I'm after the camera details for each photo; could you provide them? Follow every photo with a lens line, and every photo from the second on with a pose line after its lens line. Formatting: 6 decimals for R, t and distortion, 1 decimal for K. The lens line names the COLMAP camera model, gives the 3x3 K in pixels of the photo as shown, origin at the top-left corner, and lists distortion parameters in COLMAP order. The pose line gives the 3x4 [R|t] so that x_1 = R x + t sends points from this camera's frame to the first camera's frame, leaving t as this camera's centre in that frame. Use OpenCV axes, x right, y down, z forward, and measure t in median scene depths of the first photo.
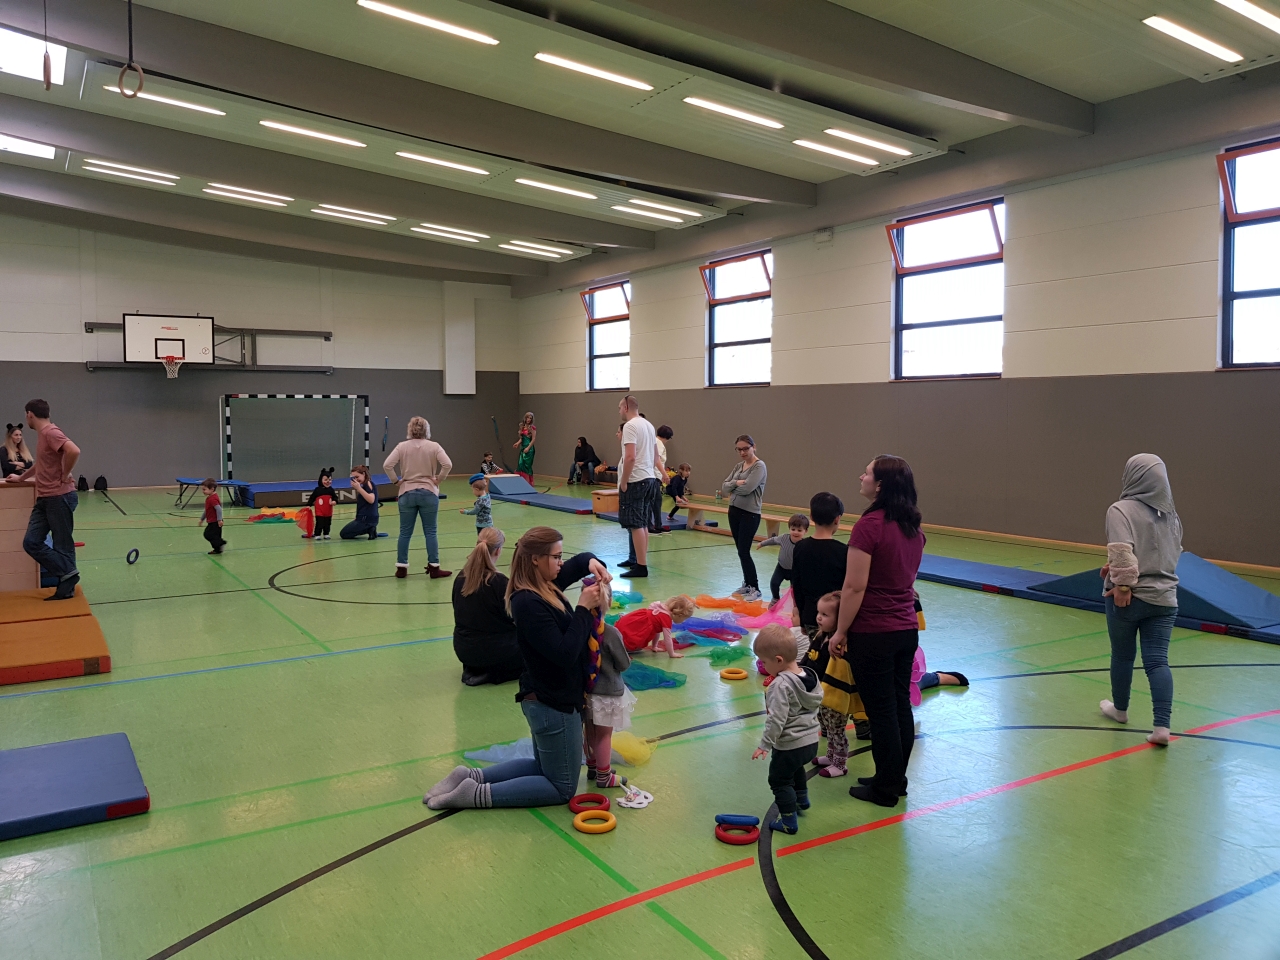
lens RADIAL K [[988.2, 0, 617.6], [0, 988.2, 456.4], [0, 0, 1]] dist [0.091417, -0.169297]
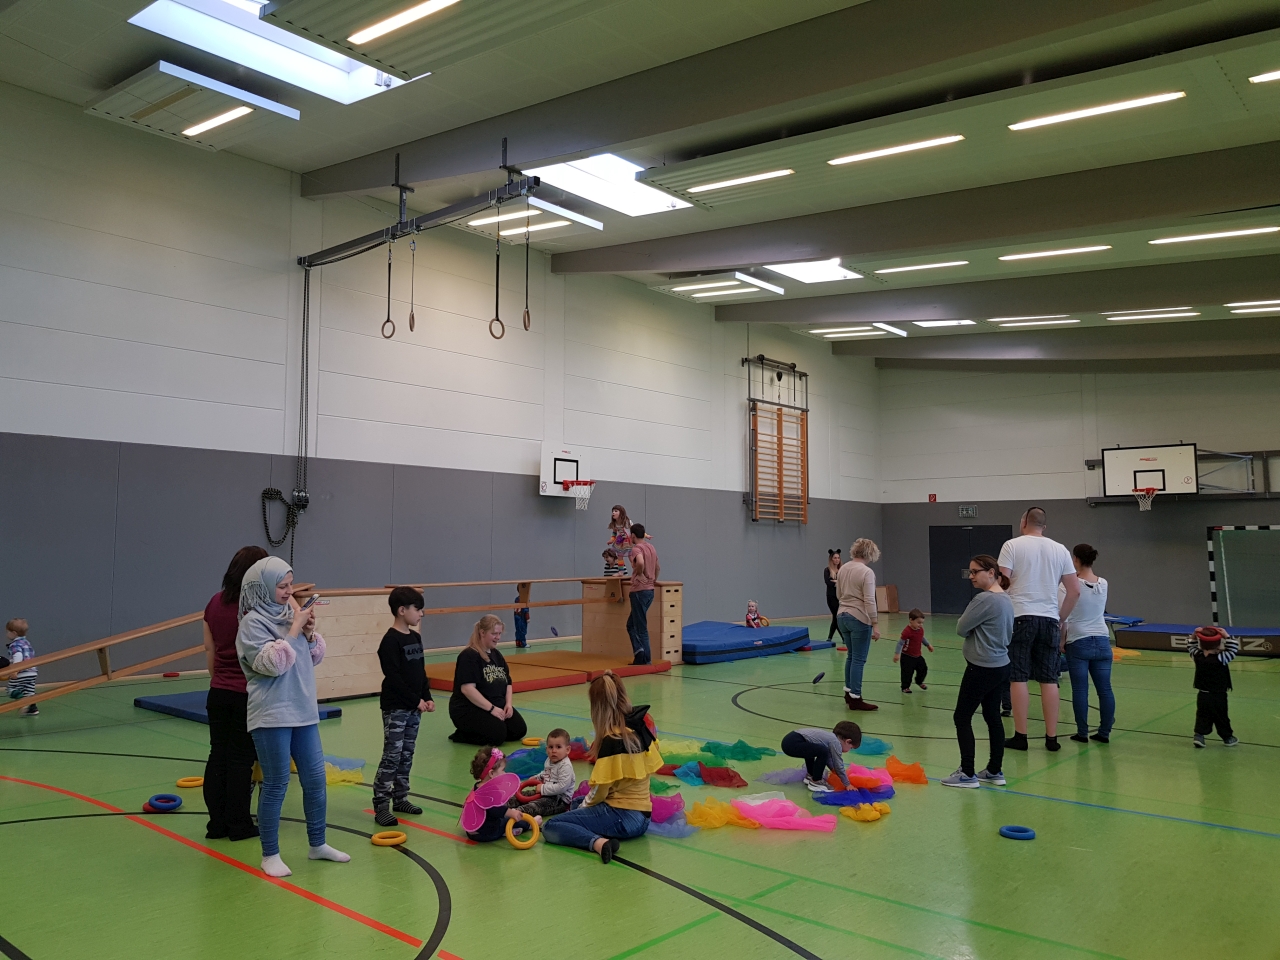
lens RADIAL K [[980.0, 0, 611.6], [0, 980.0, 456.2], [0, 0, 1]] dist [0.099962, -0.160054]
pose [[0.291760, -0.087278, -0.952501, 0.312934], [-0.052463, 0.992869, -0.107047, -0.000627], [0.955052, 0.081203, 0.285101, 0.222337]]
